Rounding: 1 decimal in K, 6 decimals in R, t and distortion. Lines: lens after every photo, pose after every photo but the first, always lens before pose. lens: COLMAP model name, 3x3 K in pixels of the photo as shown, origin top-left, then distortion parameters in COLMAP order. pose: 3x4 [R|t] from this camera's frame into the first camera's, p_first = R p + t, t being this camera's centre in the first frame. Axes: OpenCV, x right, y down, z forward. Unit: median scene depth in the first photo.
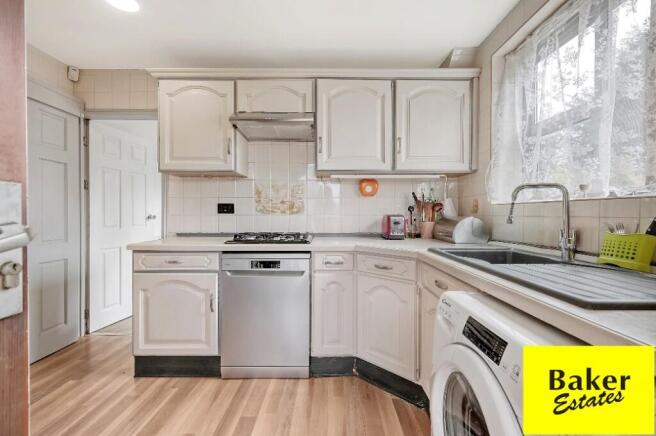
lens RADIAL K [[285.8, 0, 328.8], [0, 285.8, 215.4], [0, 0, 1]] dist [0.002307, 0.000000]
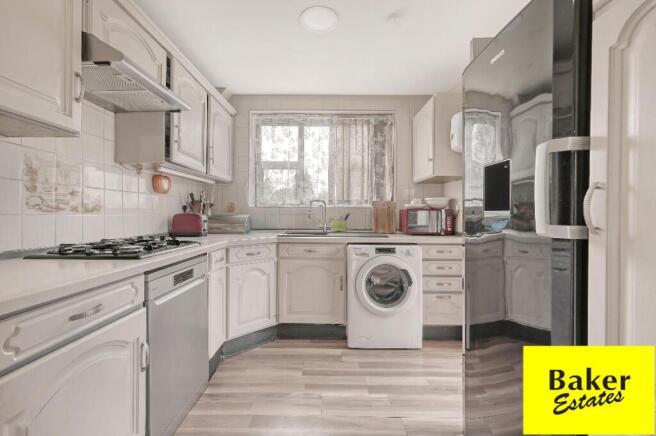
lens RADIAL K [[285.8, 0, 328.8], [0, 285.8, 215.4], [0, 0, 1]] dist [0.002307, 0.000000]
pose [[0.006988, -0.008626, 0.999938, -0.806360], [0.003897, 0.999955, 0.008599, -0.001807], [-0.999968, 0.003836, 0.007022, 0.470836]]
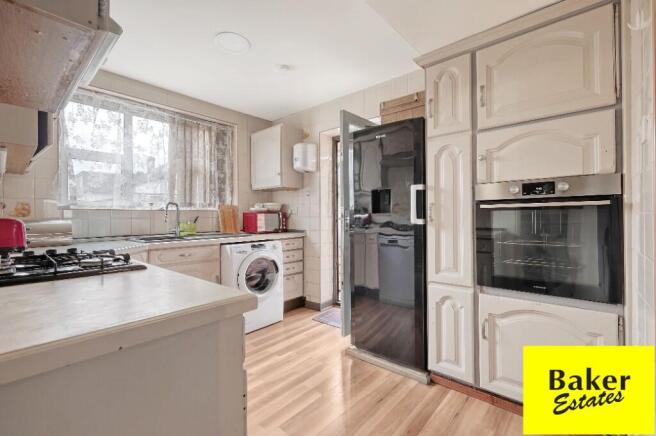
lens RADIAL K [[285.8, 0, 328.8], [0, 285.8, 215.4], [0, 0, 1]] dist [0.002307, 0.000000]
pose [[-0.755211, 0.004645, 0.655466, -0.814611], [0.010594, 0.999931, 0.005121, -0.003916], [-0.655397, 0.010811, -0.755208, 0.968433]]
